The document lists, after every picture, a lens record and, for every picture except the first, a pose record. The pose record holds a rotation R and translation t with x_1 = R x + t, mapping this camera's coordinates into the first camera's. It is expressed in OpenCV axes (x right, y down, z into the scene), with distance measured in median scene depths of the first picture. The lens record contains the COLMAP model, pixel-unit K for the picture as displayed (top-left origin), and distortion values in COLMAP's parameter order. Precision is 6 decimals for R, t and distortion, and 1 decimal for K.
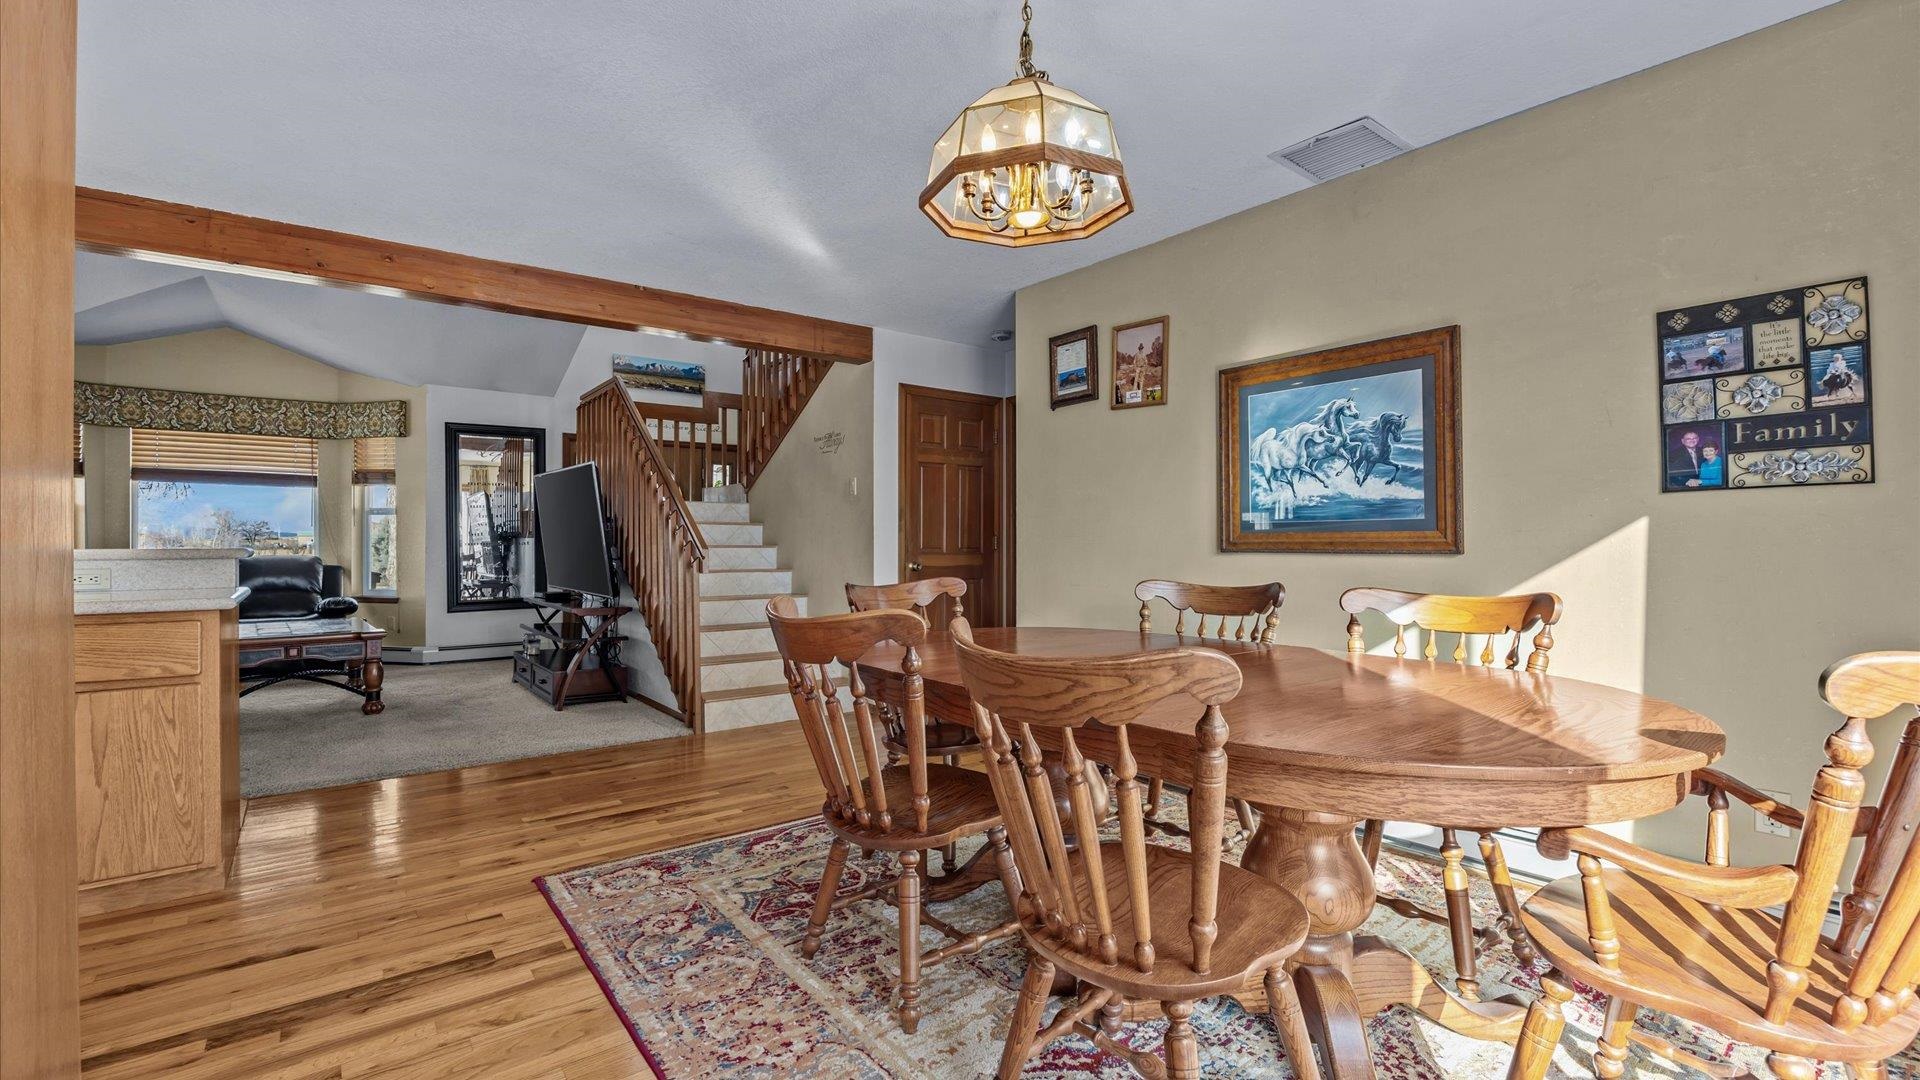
lens RADIAL K [[813.2, 0, 964.3], [0, 813.2, 543.8], [0, 0, 1]] dist [-0.004591, -0.000560]
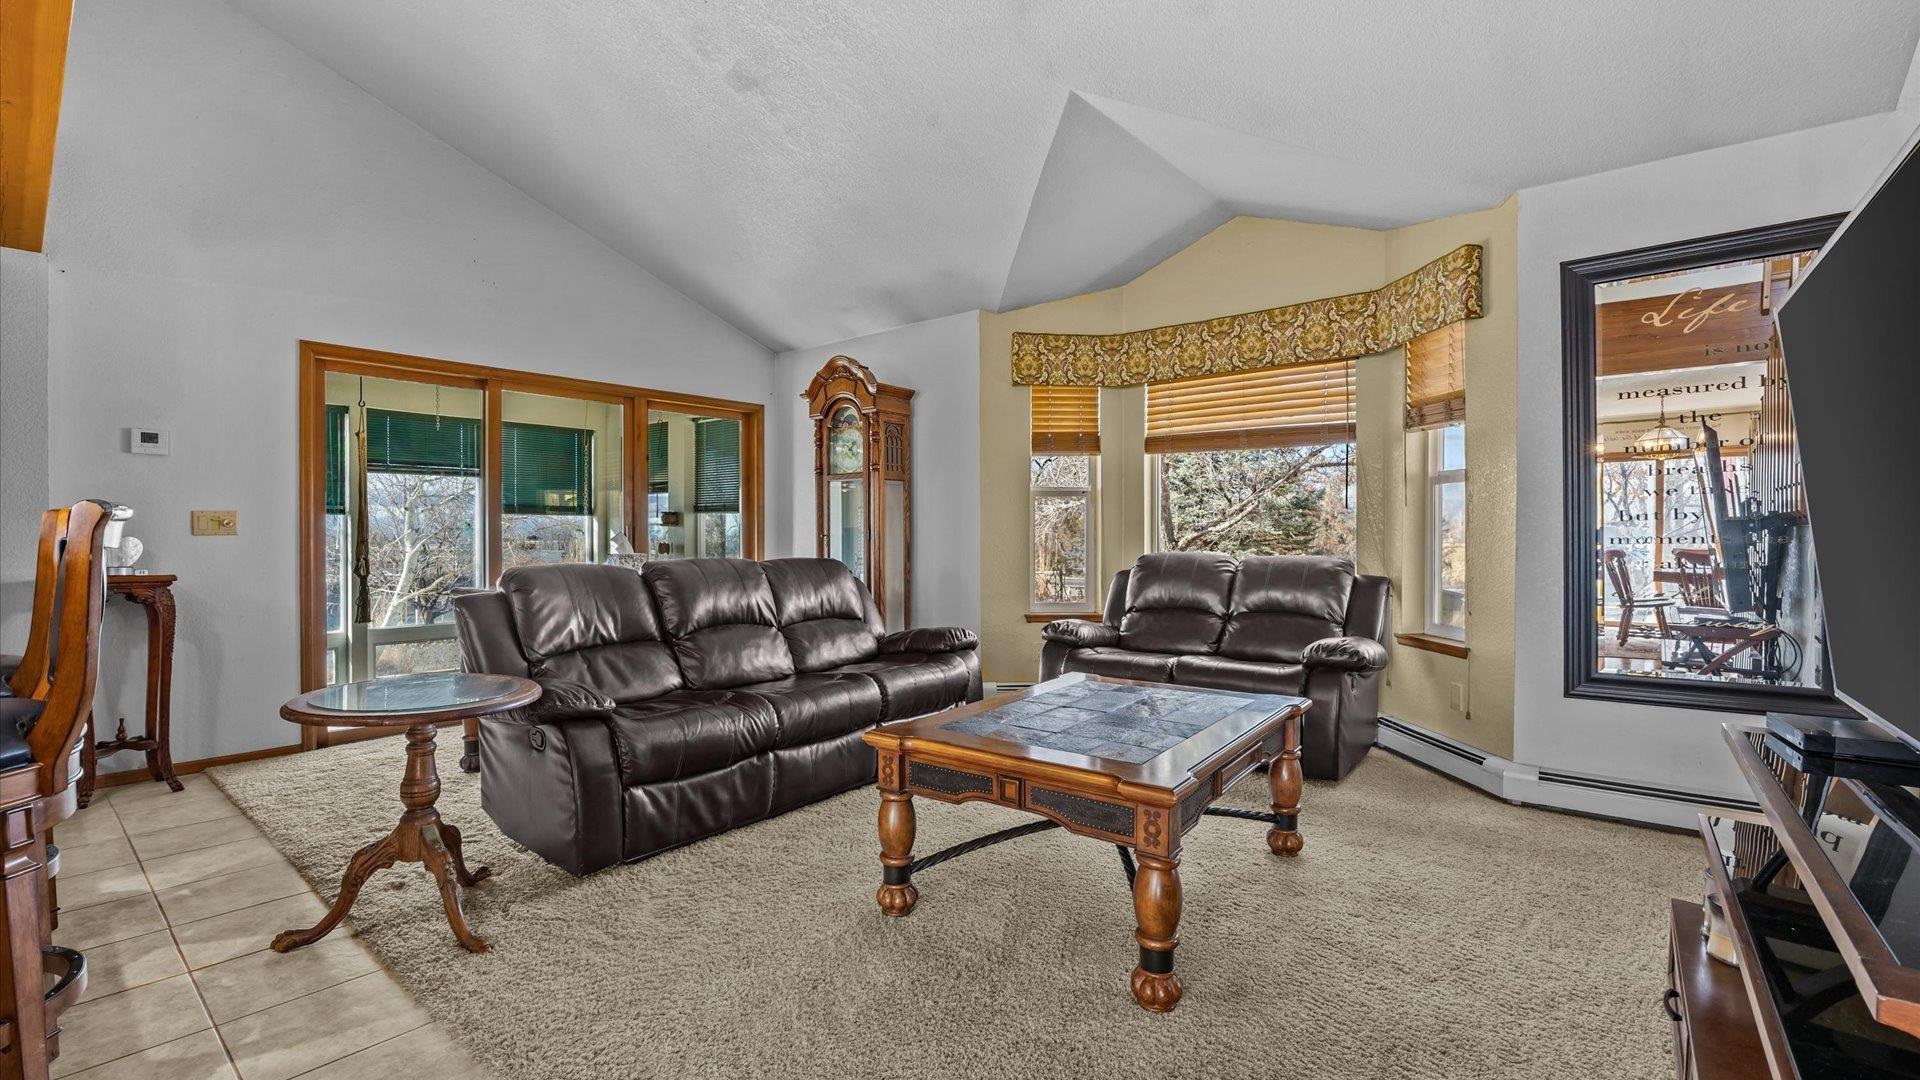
lens RADIAL K [[813.2, 0, 965.5], [0, 813.2, 544.3], [0, 0, 1]] dist [-0.004591, -0.000560]
pose [[0.190157, 0.017176, -0.981603, -0.275458], [0.001249, 0.999842, 0.017737, -0.006478], [0.981753, -0.004599, 0.190105, 0.617102]]
